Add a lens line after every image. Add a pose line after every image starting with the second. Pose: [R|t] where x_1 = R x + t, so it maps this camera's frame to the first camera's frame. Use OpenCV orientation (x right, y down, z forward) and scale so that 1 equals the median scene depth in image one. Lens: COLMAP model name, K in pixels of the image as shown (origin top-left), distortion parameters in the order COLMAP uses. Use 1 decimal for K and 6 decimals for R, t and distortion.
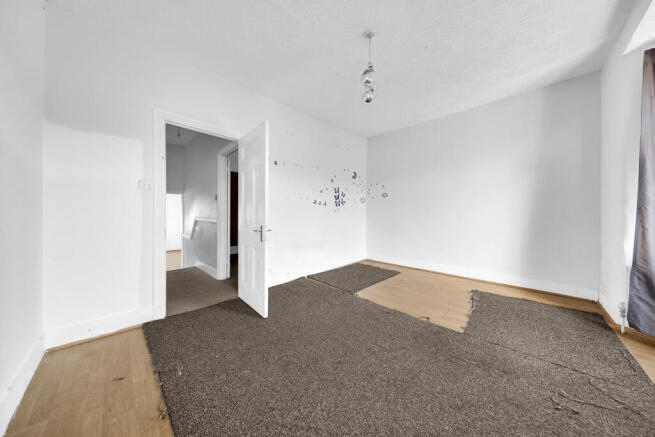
lens RADIAL K [[196.5, 0, 329.5], [0, 196.5, 214.4], [0, 0, 1]] dist [0.000318, -0.000010]
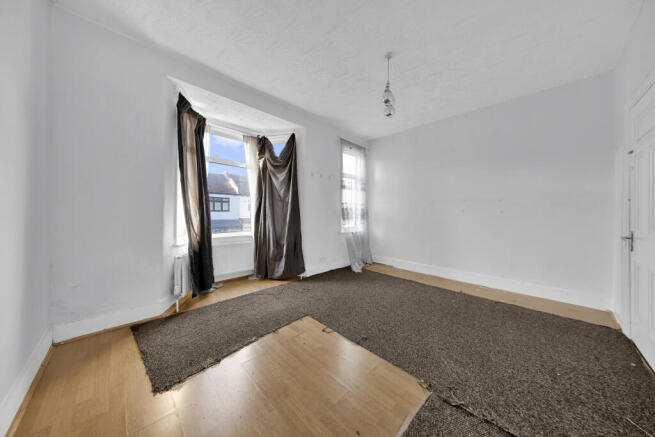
lens RADIAL K [[208.4, 0, 323.6], [0, 208.4, 208.9], [0, 0, 1]] dist [0.000788, 0.000021]
pose [[-0.998215, -0.004271, 0.059576, 0.444672], [-0.004561, 0.999978, -0.004720, -0.034122], [-0.059554, -0.004983, -0.998213, 1.974781]]
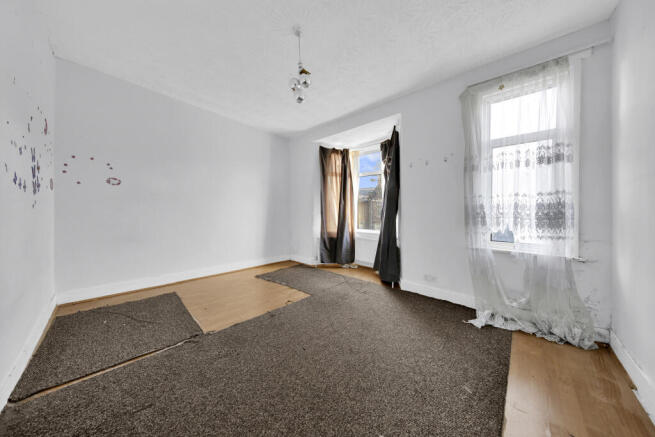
lens RADIAL K [[208.4, 0, 323.6], [0, 208.4, 208.9], [0, 0, 1]] dist [0.000788, 0.000021]
pose [[0.006476, 0.028122, 0.999584, -0.771473], [-0.002254, 0.999602, -0.028108, 0.005582], [-0.999976, -0.002071, 0.006537, 0.783910]]
